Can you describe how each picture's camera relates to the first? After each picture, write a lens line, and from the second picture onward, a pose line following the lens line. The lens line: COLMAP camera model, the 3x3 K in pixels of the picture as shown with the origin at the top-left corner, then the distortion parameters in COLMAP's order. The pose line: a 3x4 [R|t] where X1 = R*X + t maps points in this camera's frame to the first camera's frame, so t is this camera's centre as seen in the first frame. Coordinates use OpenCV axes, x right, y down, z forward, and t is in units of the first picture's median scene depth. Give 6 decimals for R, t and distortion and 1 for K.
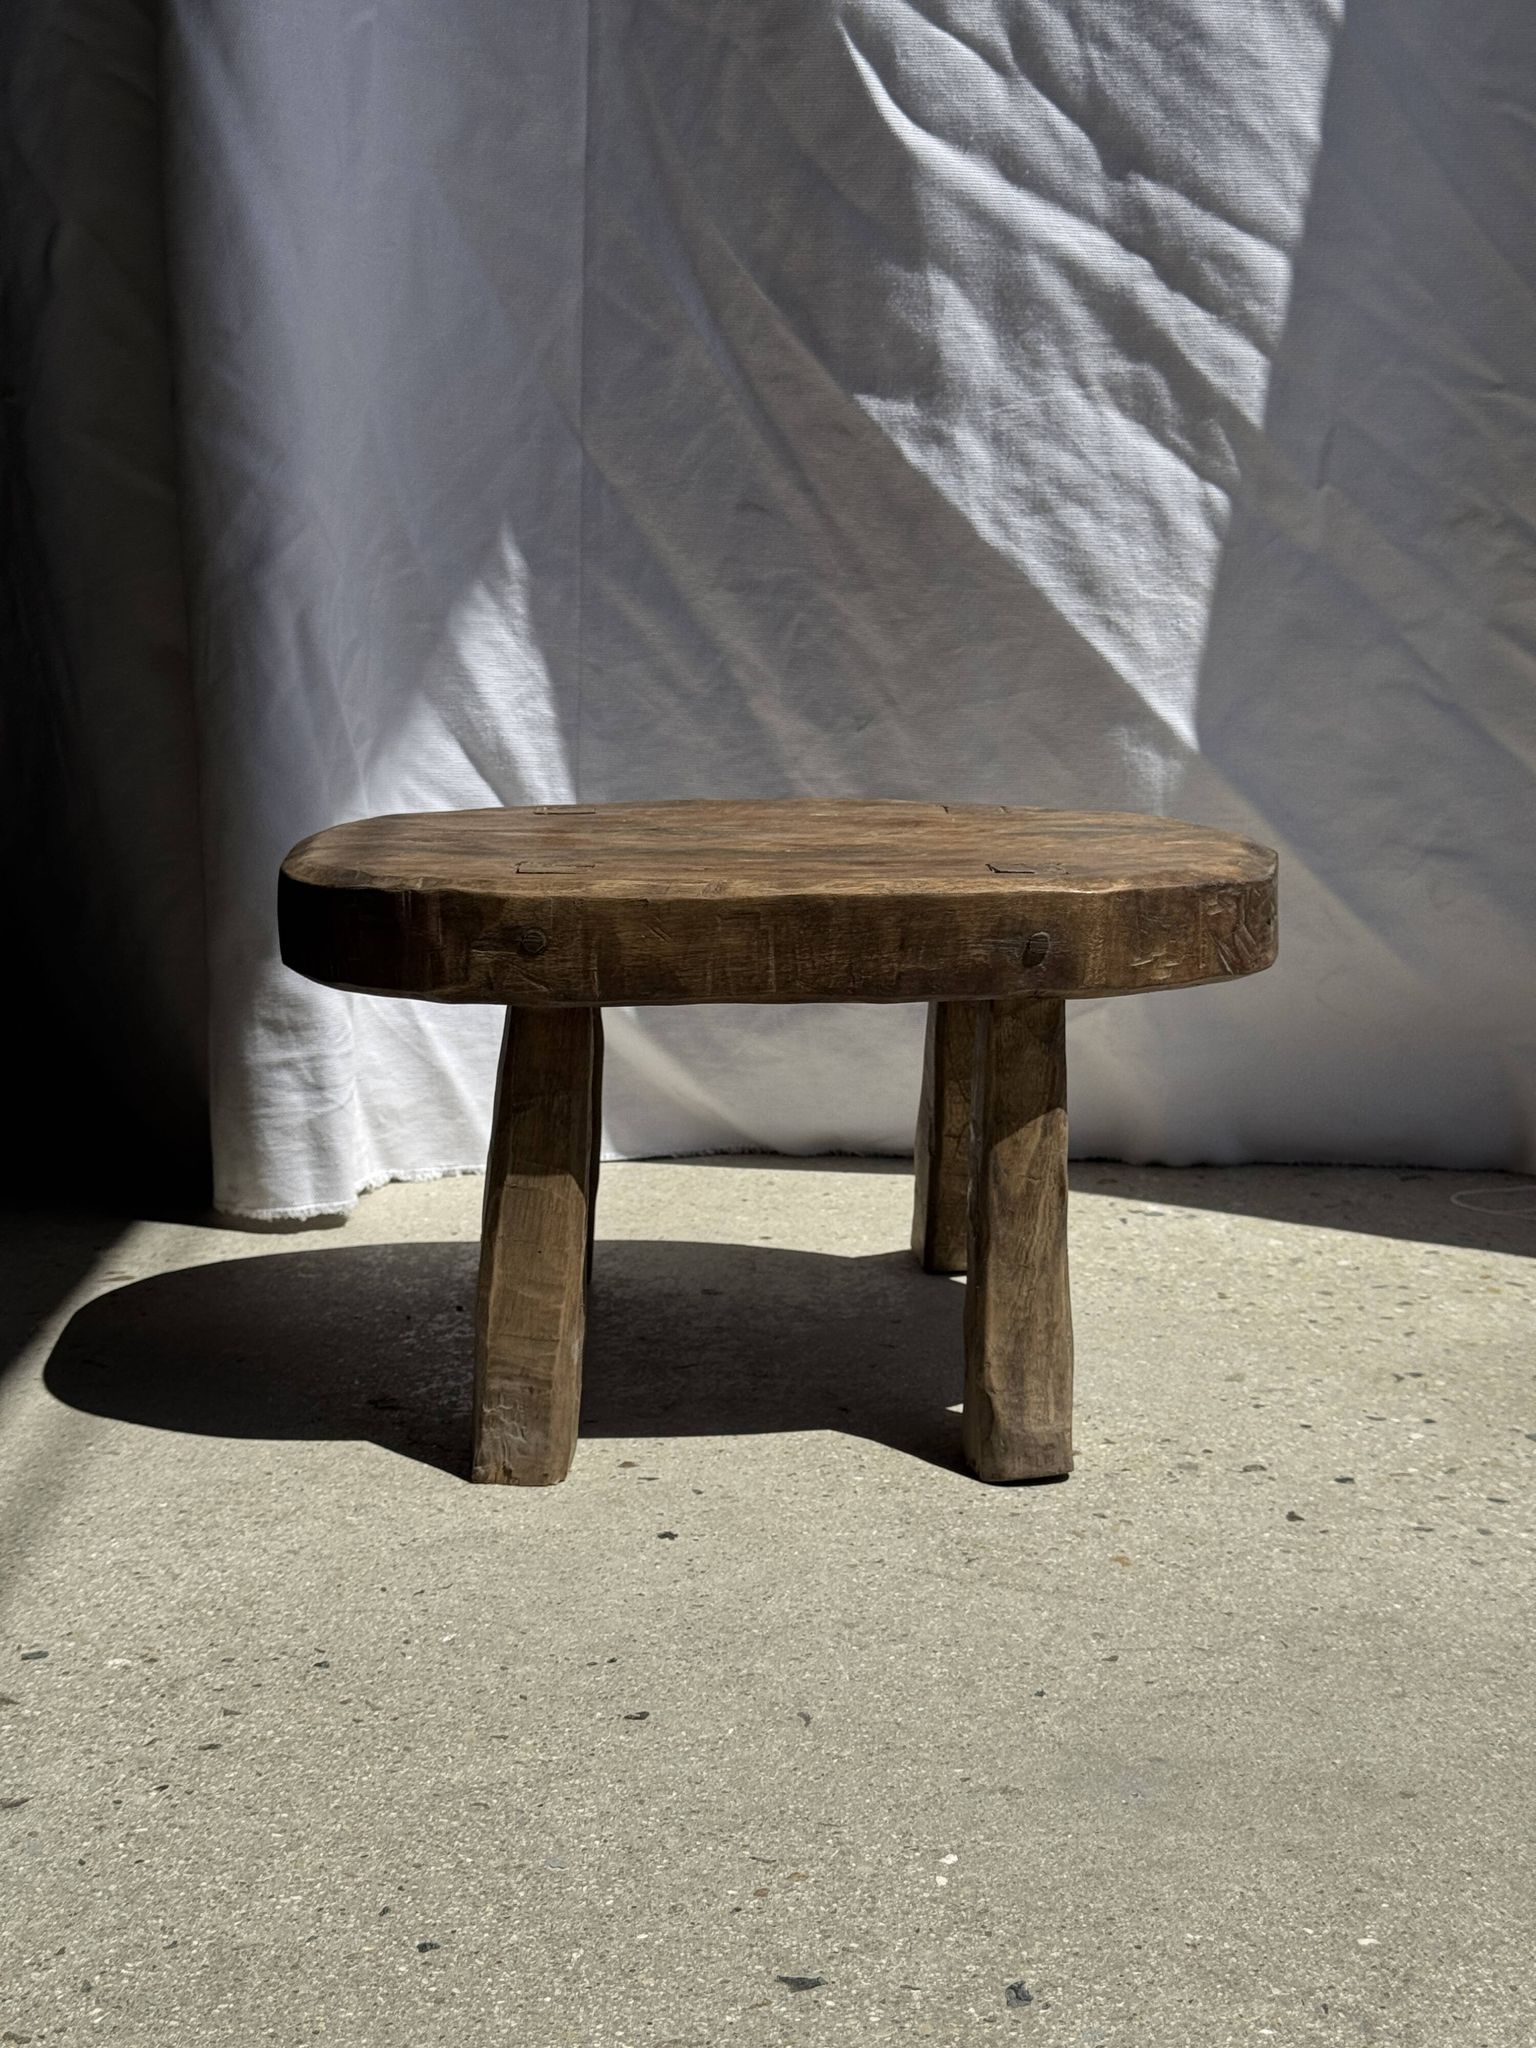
lens RADIAL K [[2821.5, 0, 777.2], [0, 2821.5, 1041.2], [0, 0, 1]] dist [0.106398, 0.000000]
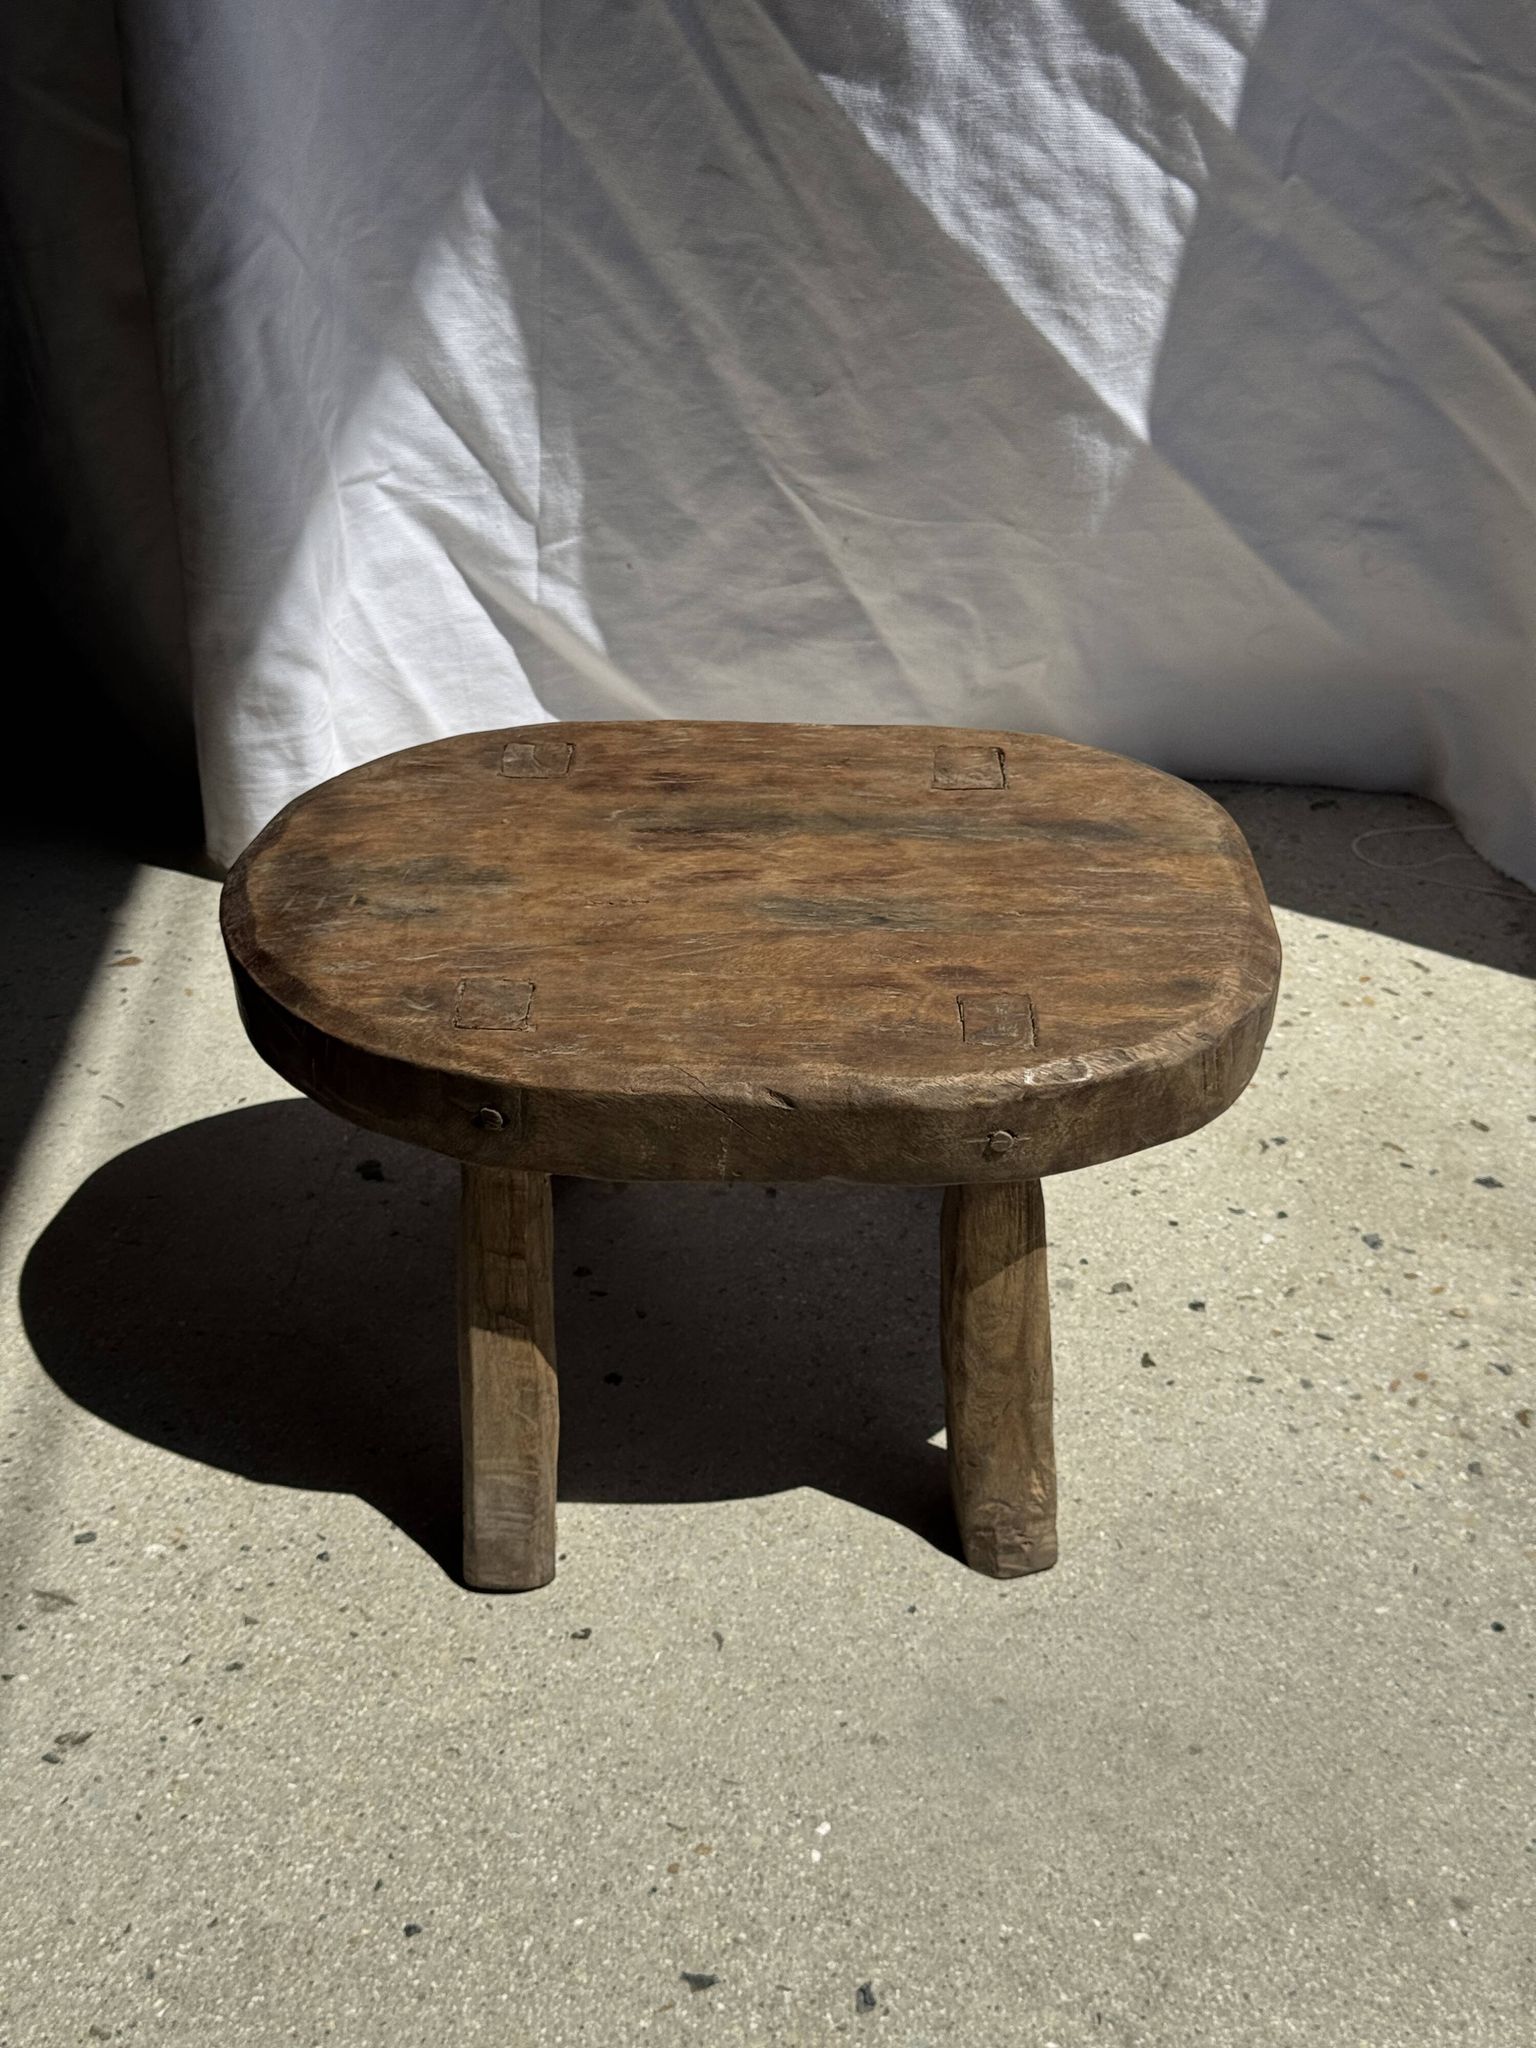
lens RADIAL K [[2821.5, 0, 766.3], [0, 2821.5, 978.6], [0, 0, 1]] dist [0.106398, 0.000000]
pose [[0.999779, 0.020797, 0.002974, 0.017627], [-0.020535, 0.937468, 0.347465, -0.383612], [0.004438, -0.347449, 0.937688, -0.043141]]
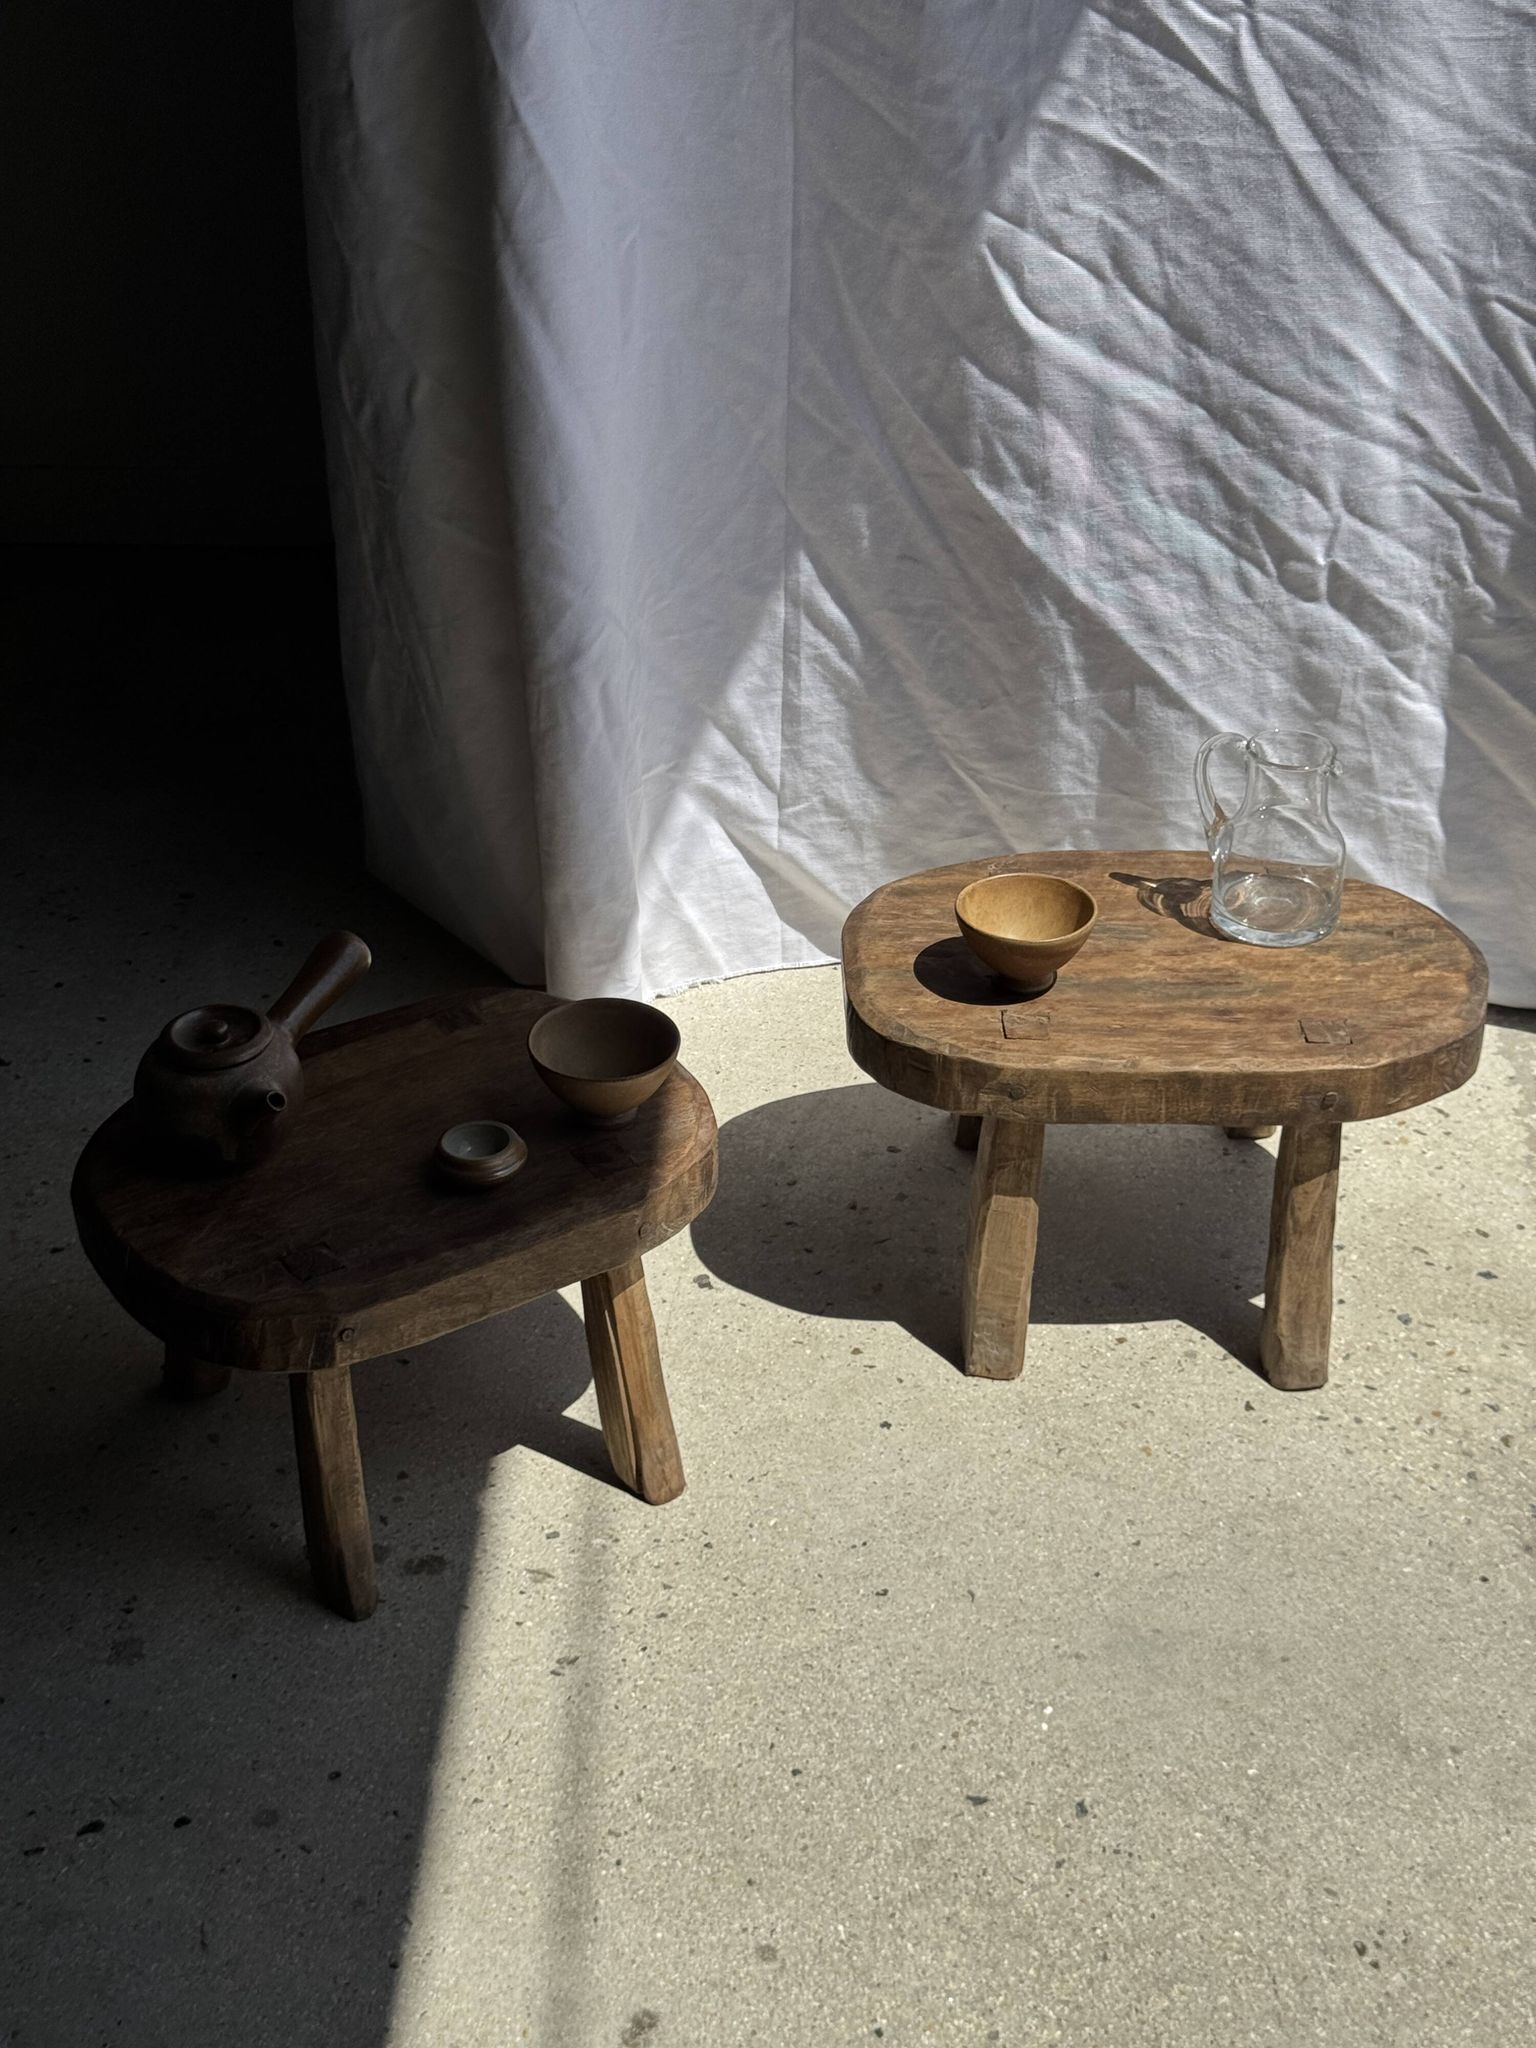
lens RADIAL K [[2821.5, 0, 745.4], [0, 2821.5, 999.5], [0, 0, 1]] dist [0.106398, 0.000000]
pose [[0.999280, -0.005395, -0.037553, -0.056328], [0.018099, 0.937725, 0.346907, -0.663839], [0.033343, -0.347337, 0.937147, -0.533410]]
